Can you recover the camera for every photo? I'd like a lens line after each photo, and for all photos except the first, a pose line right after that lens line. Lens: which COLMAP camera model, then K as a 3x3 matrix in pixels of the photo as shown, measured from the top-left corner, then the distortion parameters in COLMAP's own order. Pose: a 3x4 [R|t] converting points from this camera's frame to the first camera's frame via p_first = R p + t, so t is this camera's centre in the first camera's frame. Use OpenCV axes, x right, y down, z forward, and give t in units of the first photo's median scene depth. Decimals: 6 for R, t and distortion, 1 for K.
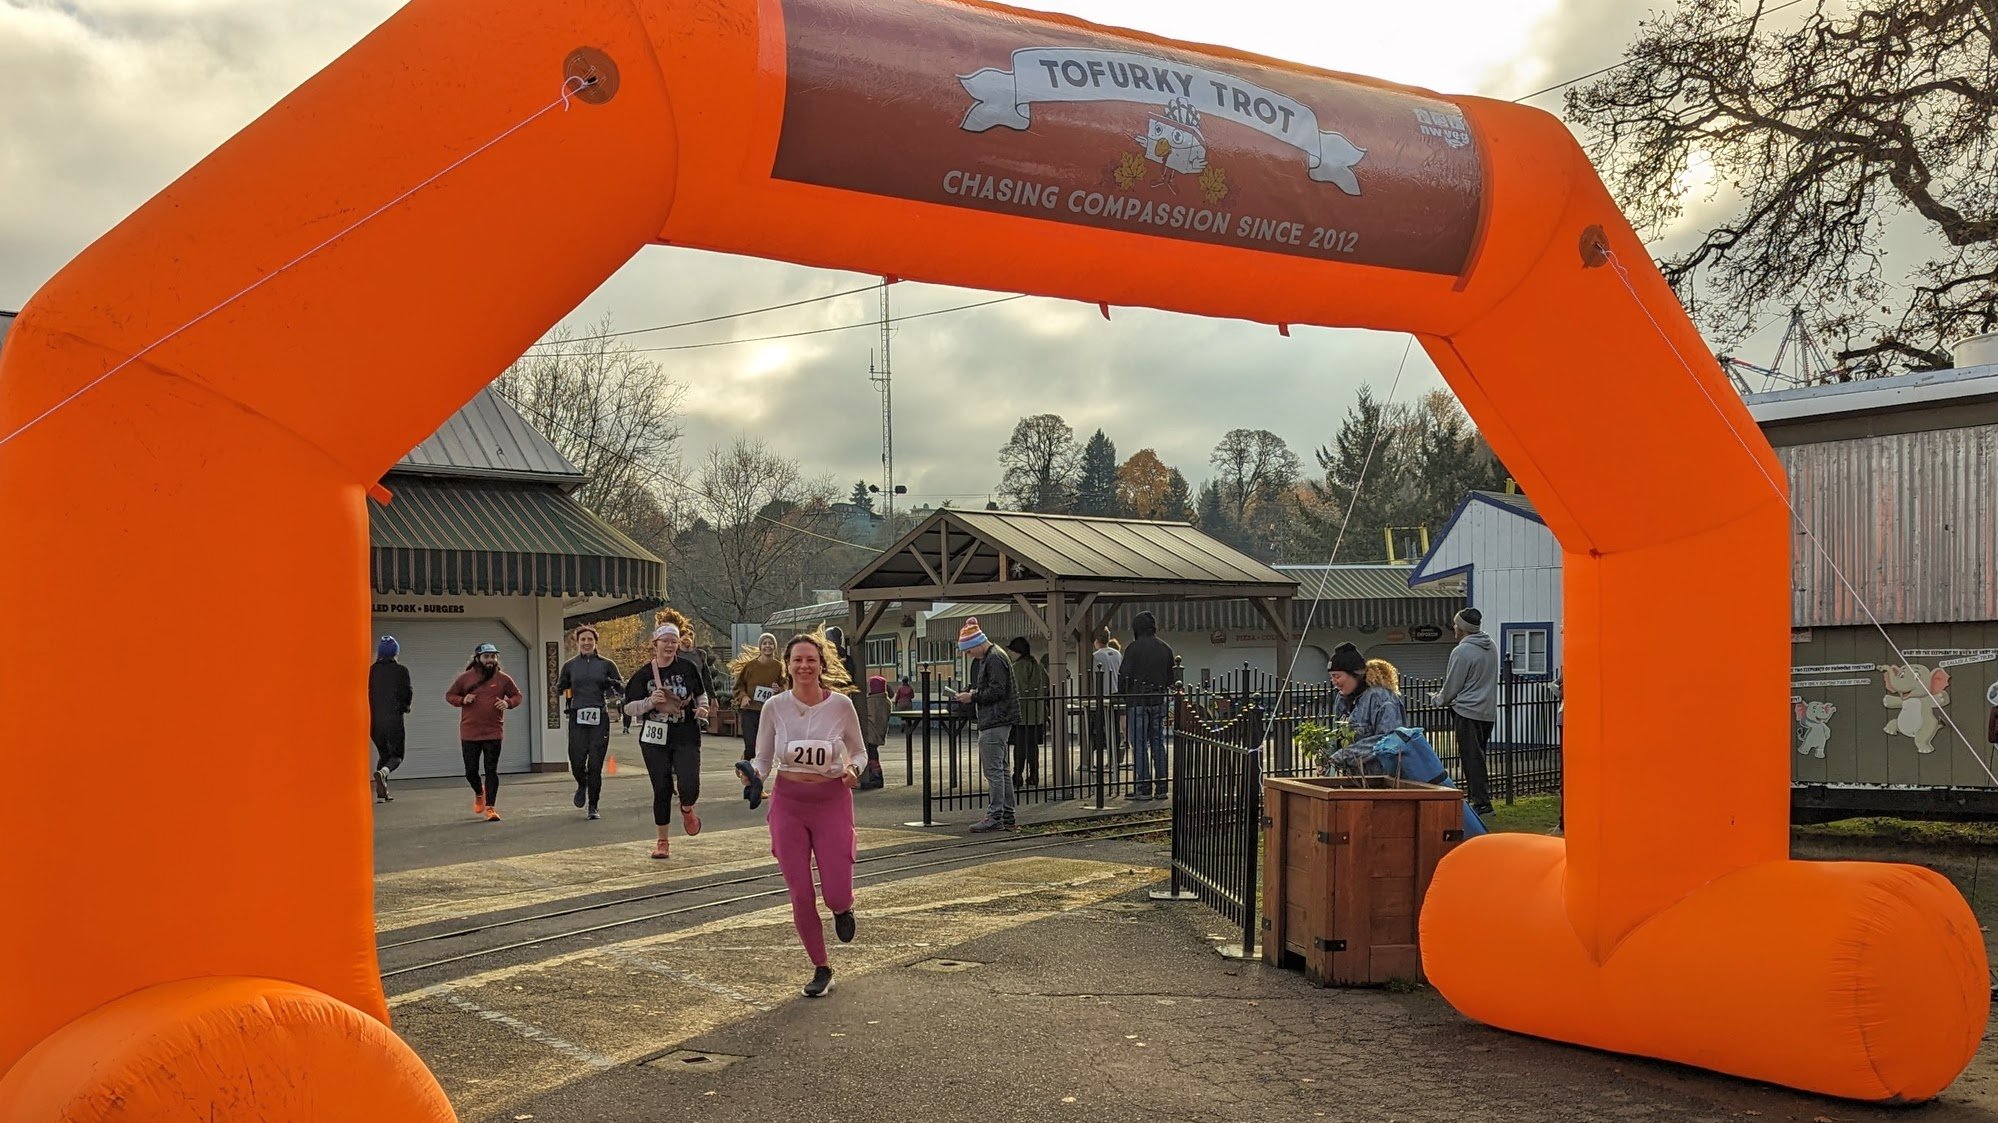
lens RADIAL K [[2028.3, 0, 1056.7], [0, 2028.3, 734.2], [0, 0, 1]] dist [0.039050, -0.012086]
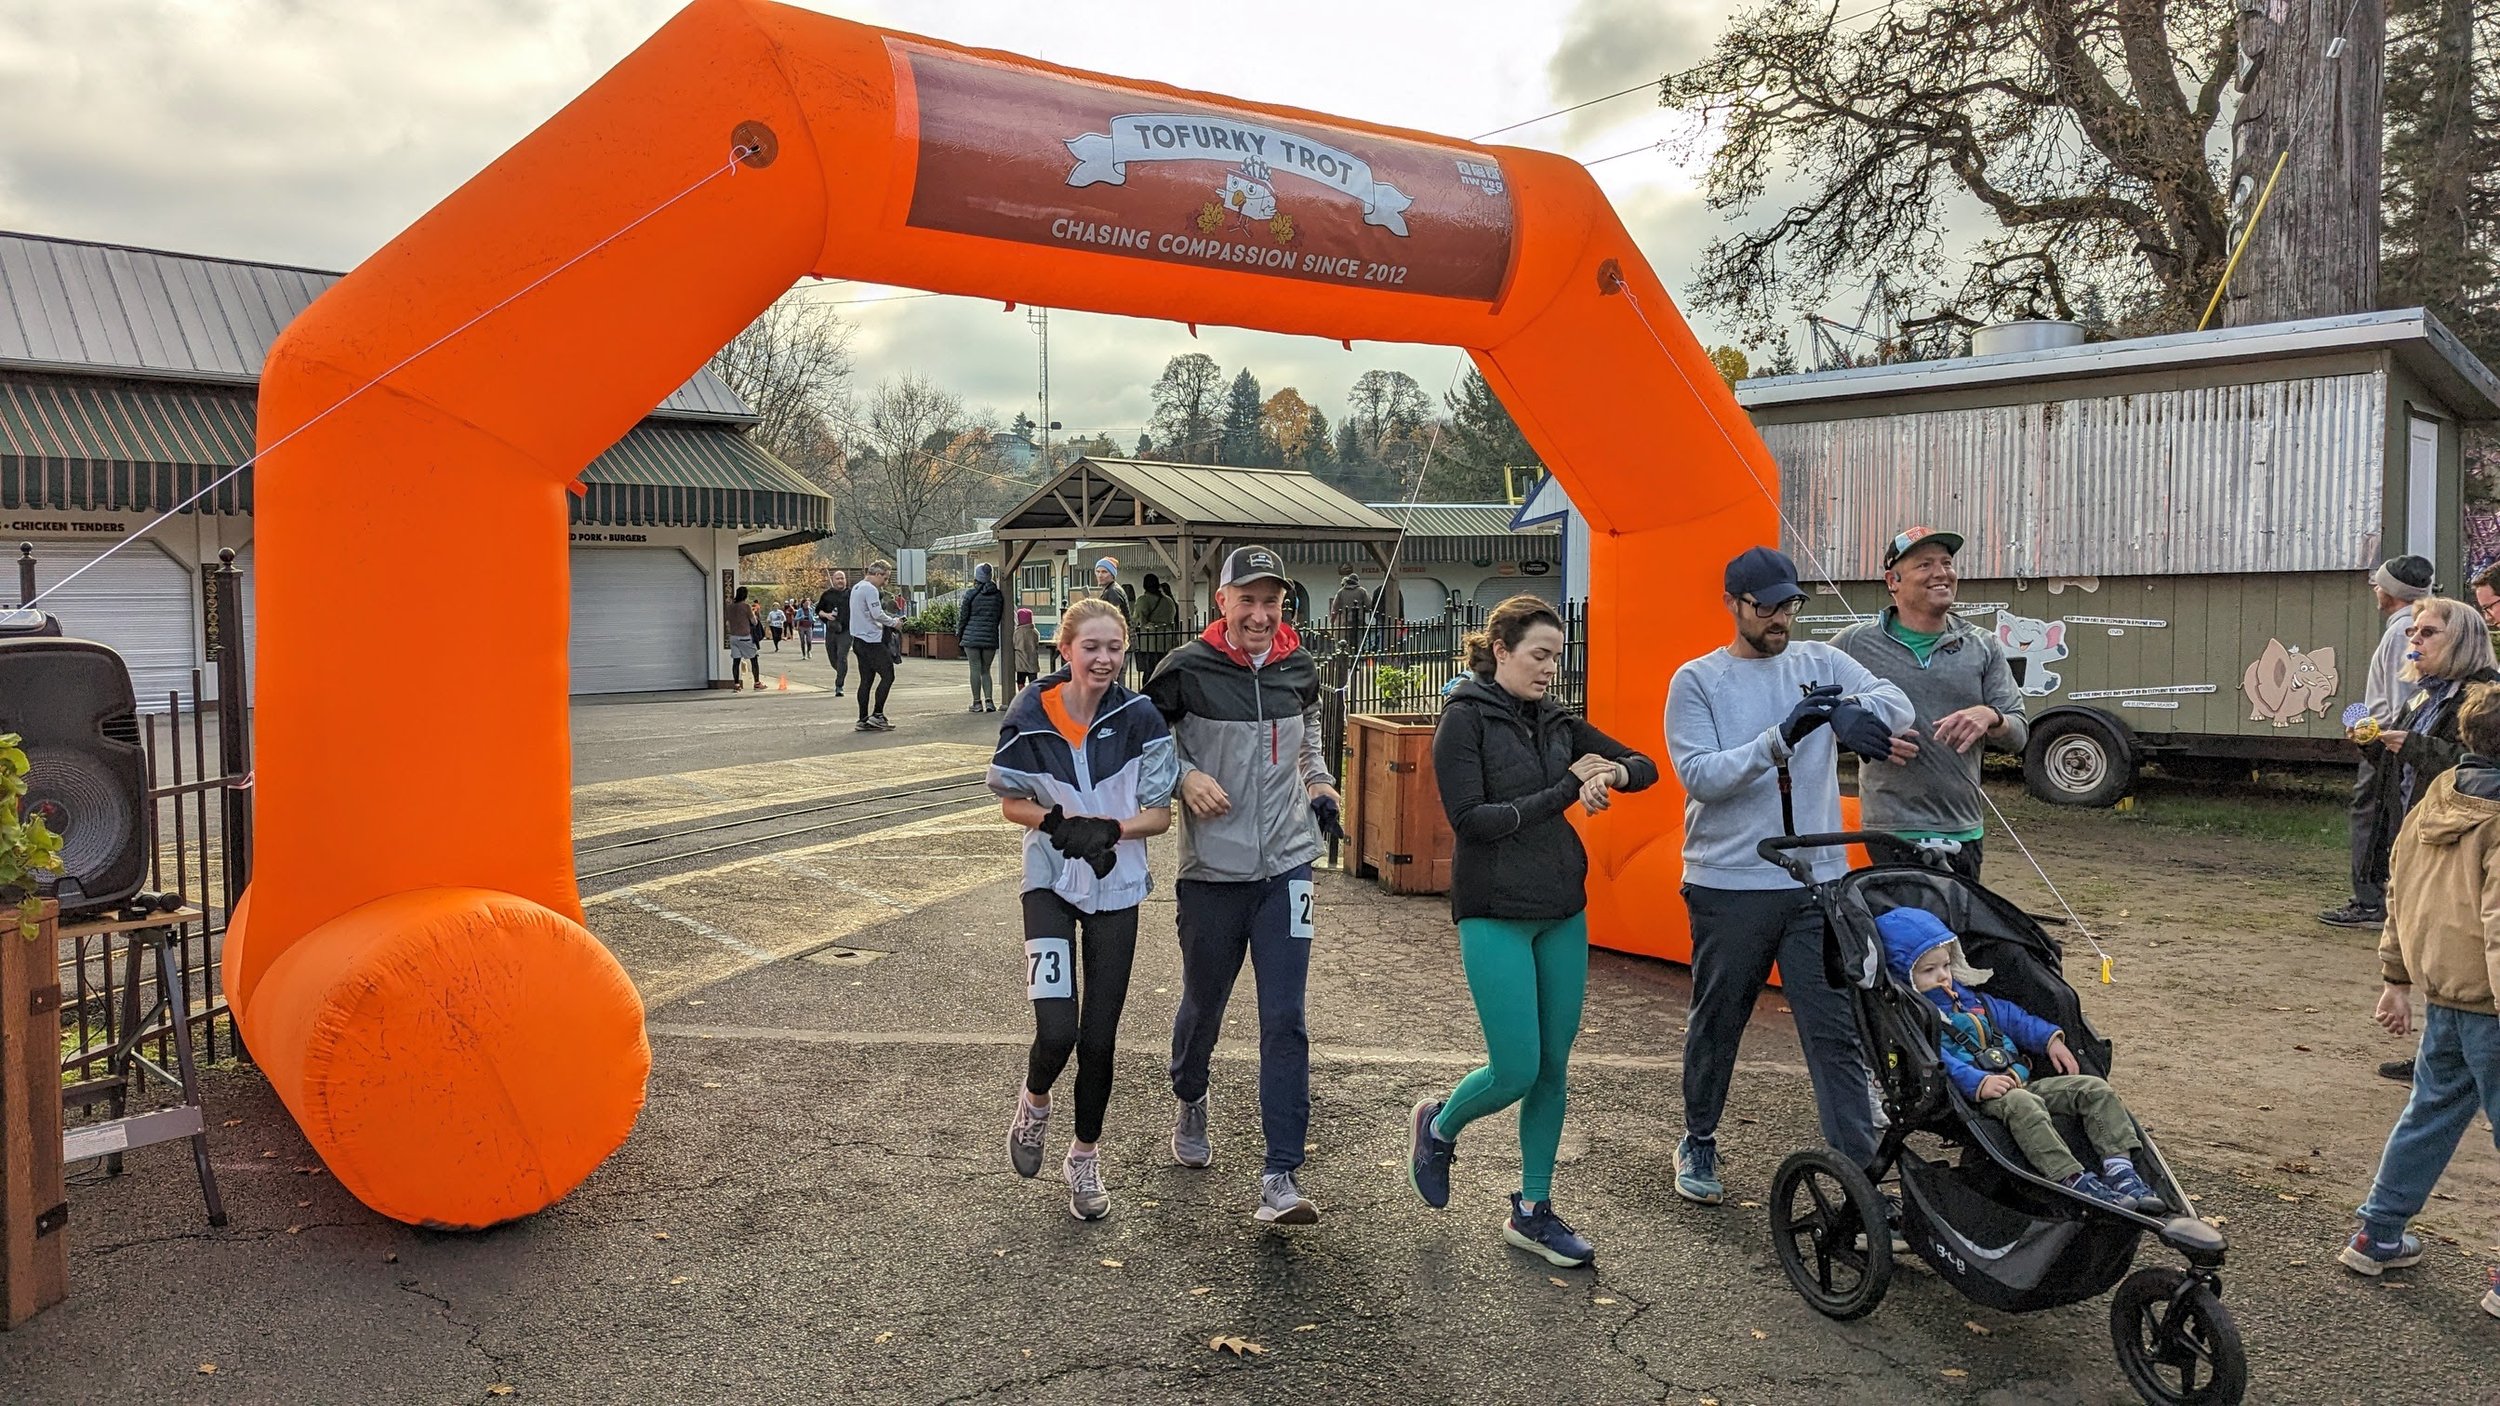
lens RADIAL K [[1885.6, 0, 1250.0], [0, 1885.6, 703.0], [0, 0, 1]] dist [0.047913, -0.008682]
pose [[0.999619, 0.010589, 0.025495, 0.014678], [-0.011263, 0.999587, 0.026426, -0.009349], [-0.025205, -0.026703, 0.999326, -0.051482]]
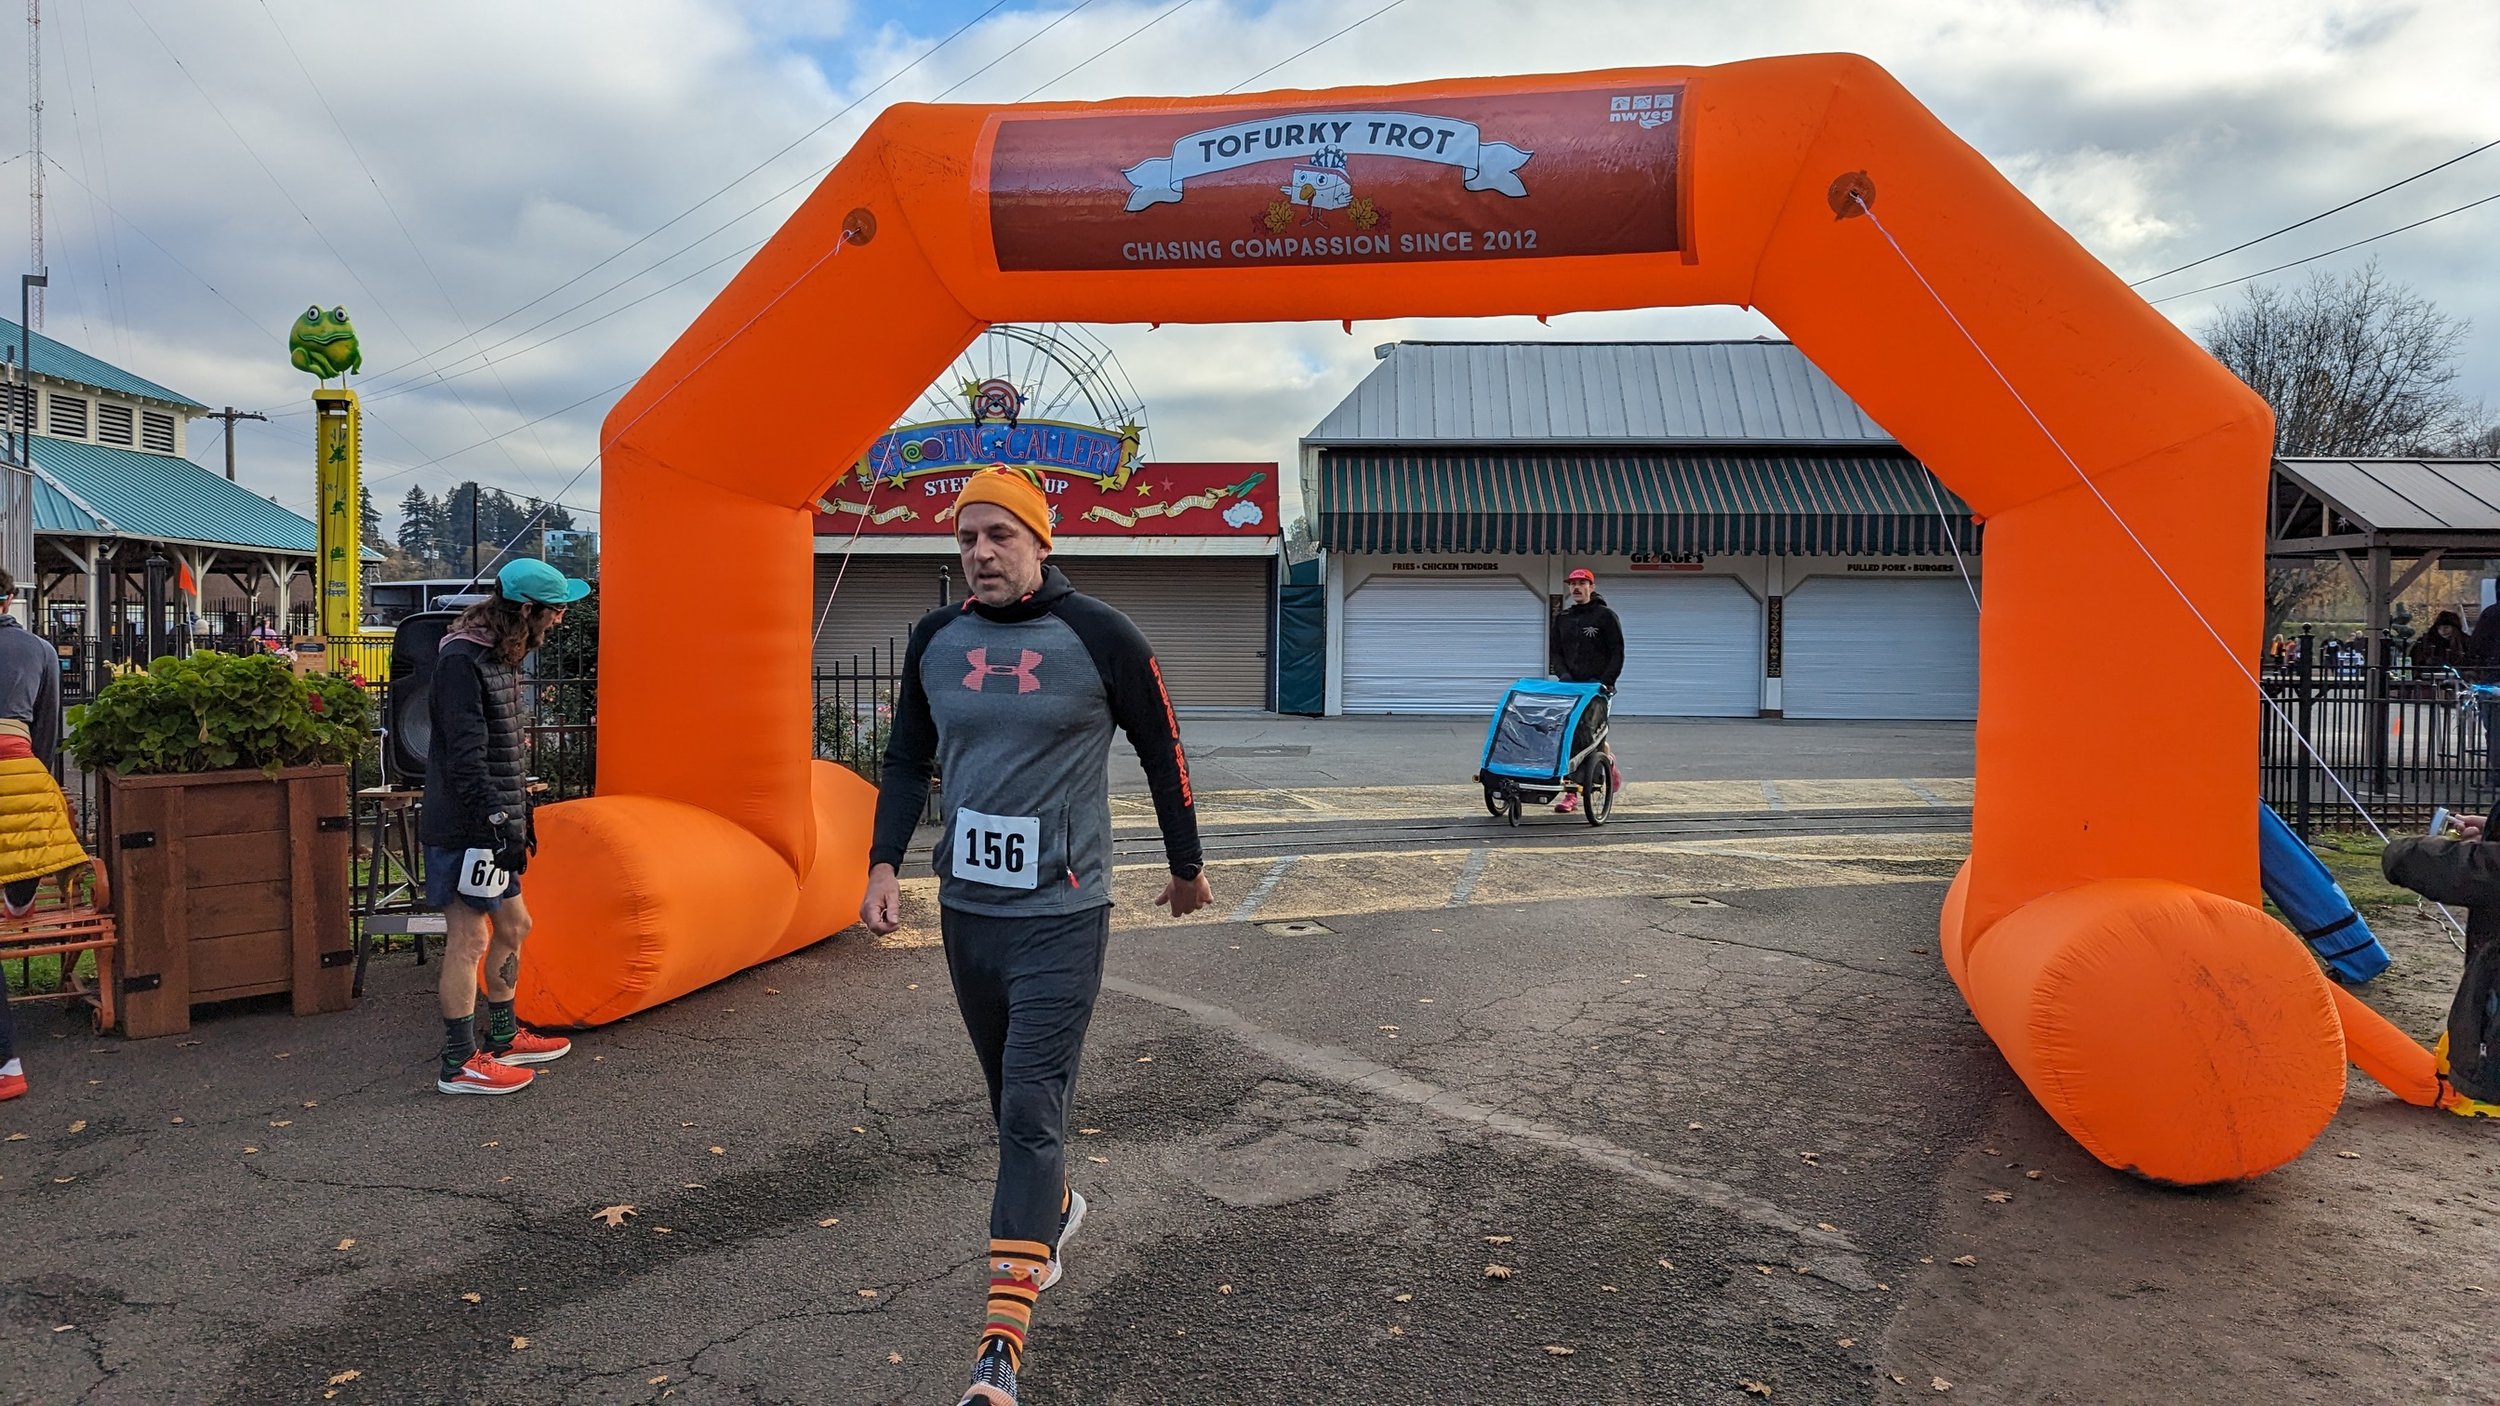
lens RADIAL K [[1758.6, 0, 1175.5], [0, 1758.6, 698.3], [0, 0, 1]] dist [0.076352, -0.048512]
pose [[0.679138, 0.052573, -0.732126, 0.337352], [-0.042650, 0.998573, 0.032143, -0.009863], [0.732771, 0.009396, 0.680411, 0.105963]]
